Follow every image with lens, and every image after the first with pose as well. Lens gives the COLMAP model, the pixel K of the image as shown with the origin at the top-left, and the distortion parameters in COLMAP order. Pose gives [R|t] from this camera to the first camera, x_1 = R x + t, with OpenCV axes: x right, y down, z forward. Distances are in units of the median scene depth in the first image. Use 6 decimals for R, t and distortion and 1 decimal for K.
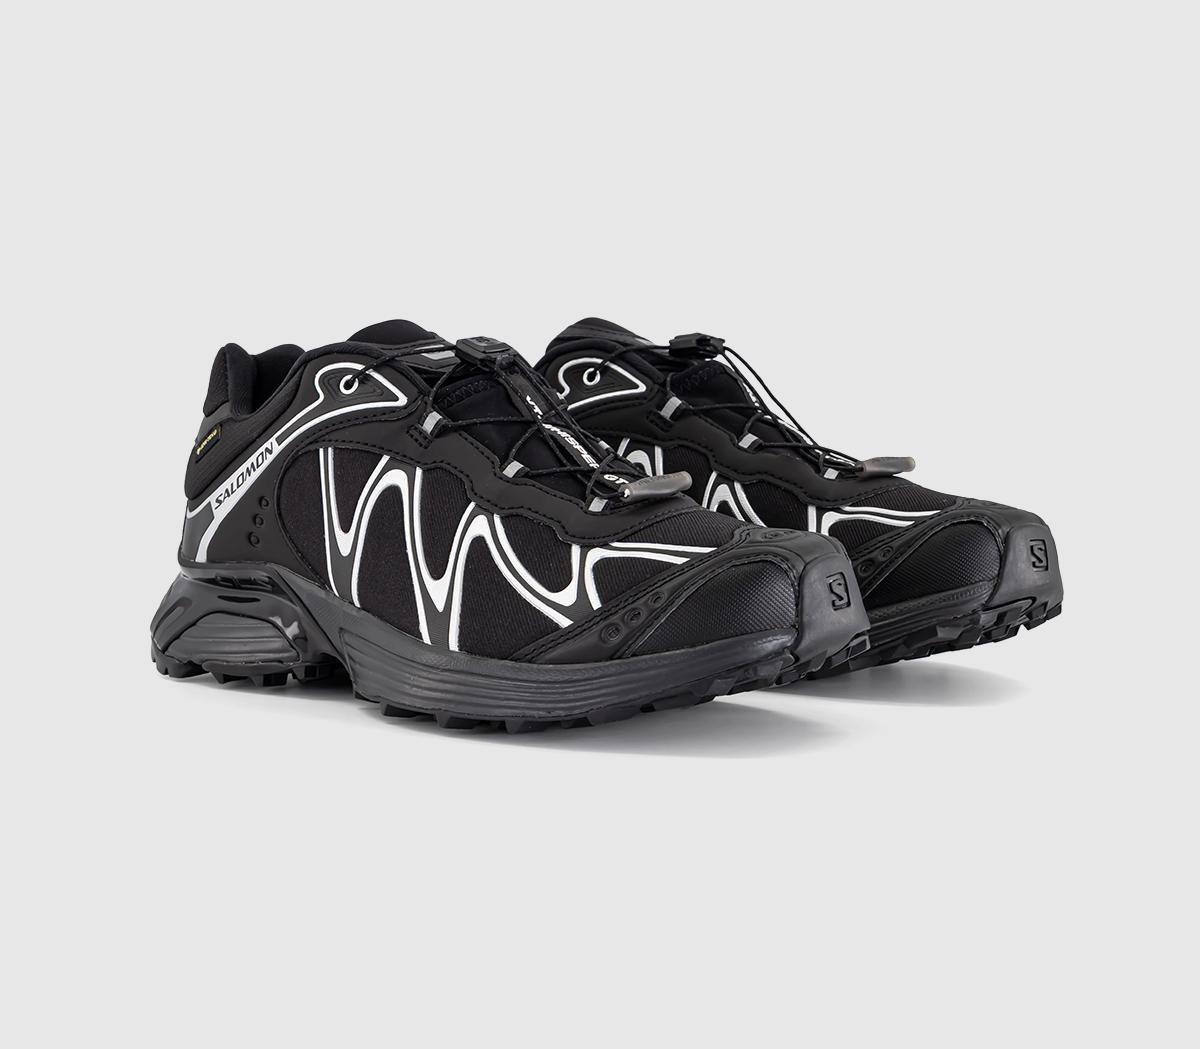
lens RADIAL K [[1934.2, 0, 600.0], [0, 1934.2, 524.5], [0, 0, 1]] dist [-0.000199, -0.031262]
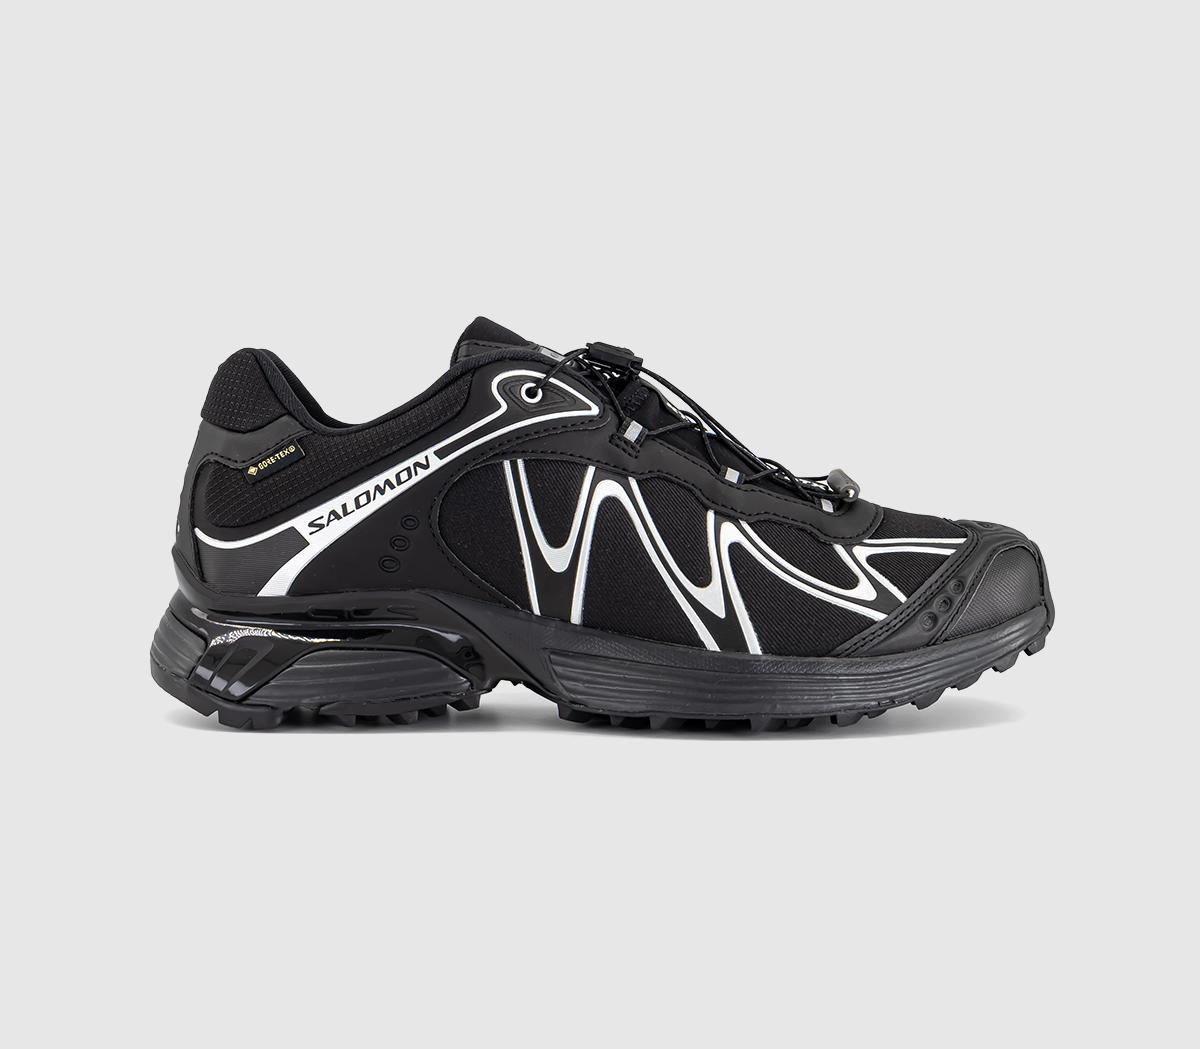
lens RADIAL K [[1934.2, 0, 600.0], [0, 1934.2, 524.5], [0, 0, 1]] dist [-0.000199, -0.031262]
pose [[0.765698, -0.038034, 0.642075, -0.721570], [0.049021, 0.998797, 0.000705, -0.006915], [-0.641330, 0.030936, 0.766642, 0.252636]]
